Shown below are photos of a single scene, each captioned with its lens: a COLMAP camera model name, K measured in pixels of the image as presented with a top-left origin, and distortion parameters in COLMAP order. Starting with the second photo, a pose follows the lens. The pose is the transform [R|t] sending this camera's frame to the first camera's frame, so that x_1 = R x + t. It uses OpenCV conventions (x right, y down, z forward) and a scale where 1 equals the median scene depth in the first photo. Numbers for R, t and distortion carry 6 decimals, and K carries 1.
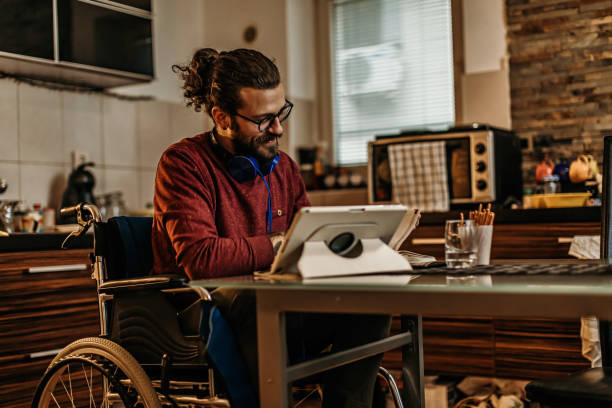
lens RADIAL K [[876.3, 0, 306.0], [0, 876.3, 204.0], [0, 0, 1]] dist [-0.026166, 0.012763]
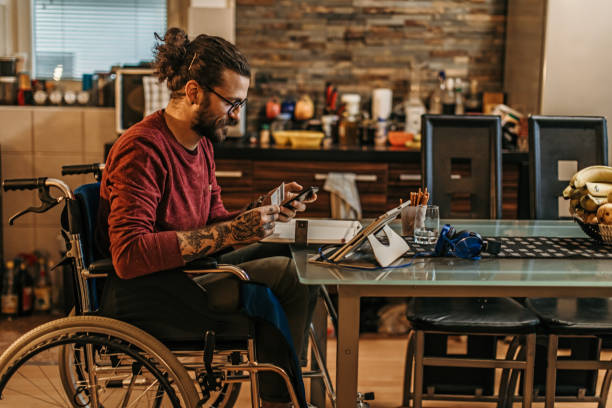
lens RADIAL K [[860.2, 0, 306.0], [0, 860.2, 204.0], [0, 0, 1]] dist [0.369561, -2.426258]
pose [[0.826414, -0.034840, 0.561985, -0.335486], [-0.057186, 0.987730, 0.145327, -0.079663], [-0.560152, -0.152238, 0.814281, 0.018168]]
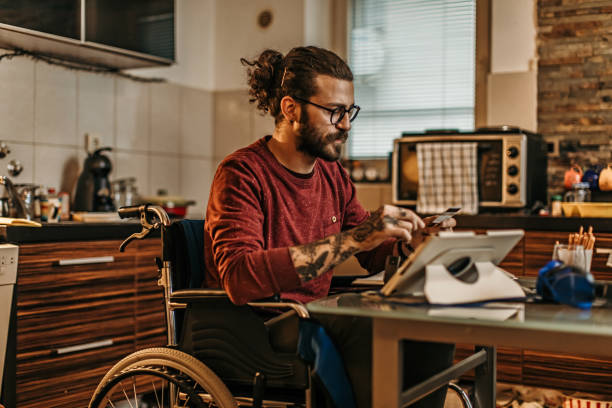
lens RADIAL K [[876.3, 0, 306.0], [0, 876.3, 204.0], [0, 0, 1]] dist [-0.026166, 0.012763]
pose [[0.997510, 0.041531, 0.057004, -0.082986], [-0.043008, 0.998763, 0.024935, -0.018637], [-0.055898, -0.027325, 0.998062, 0.025610]]
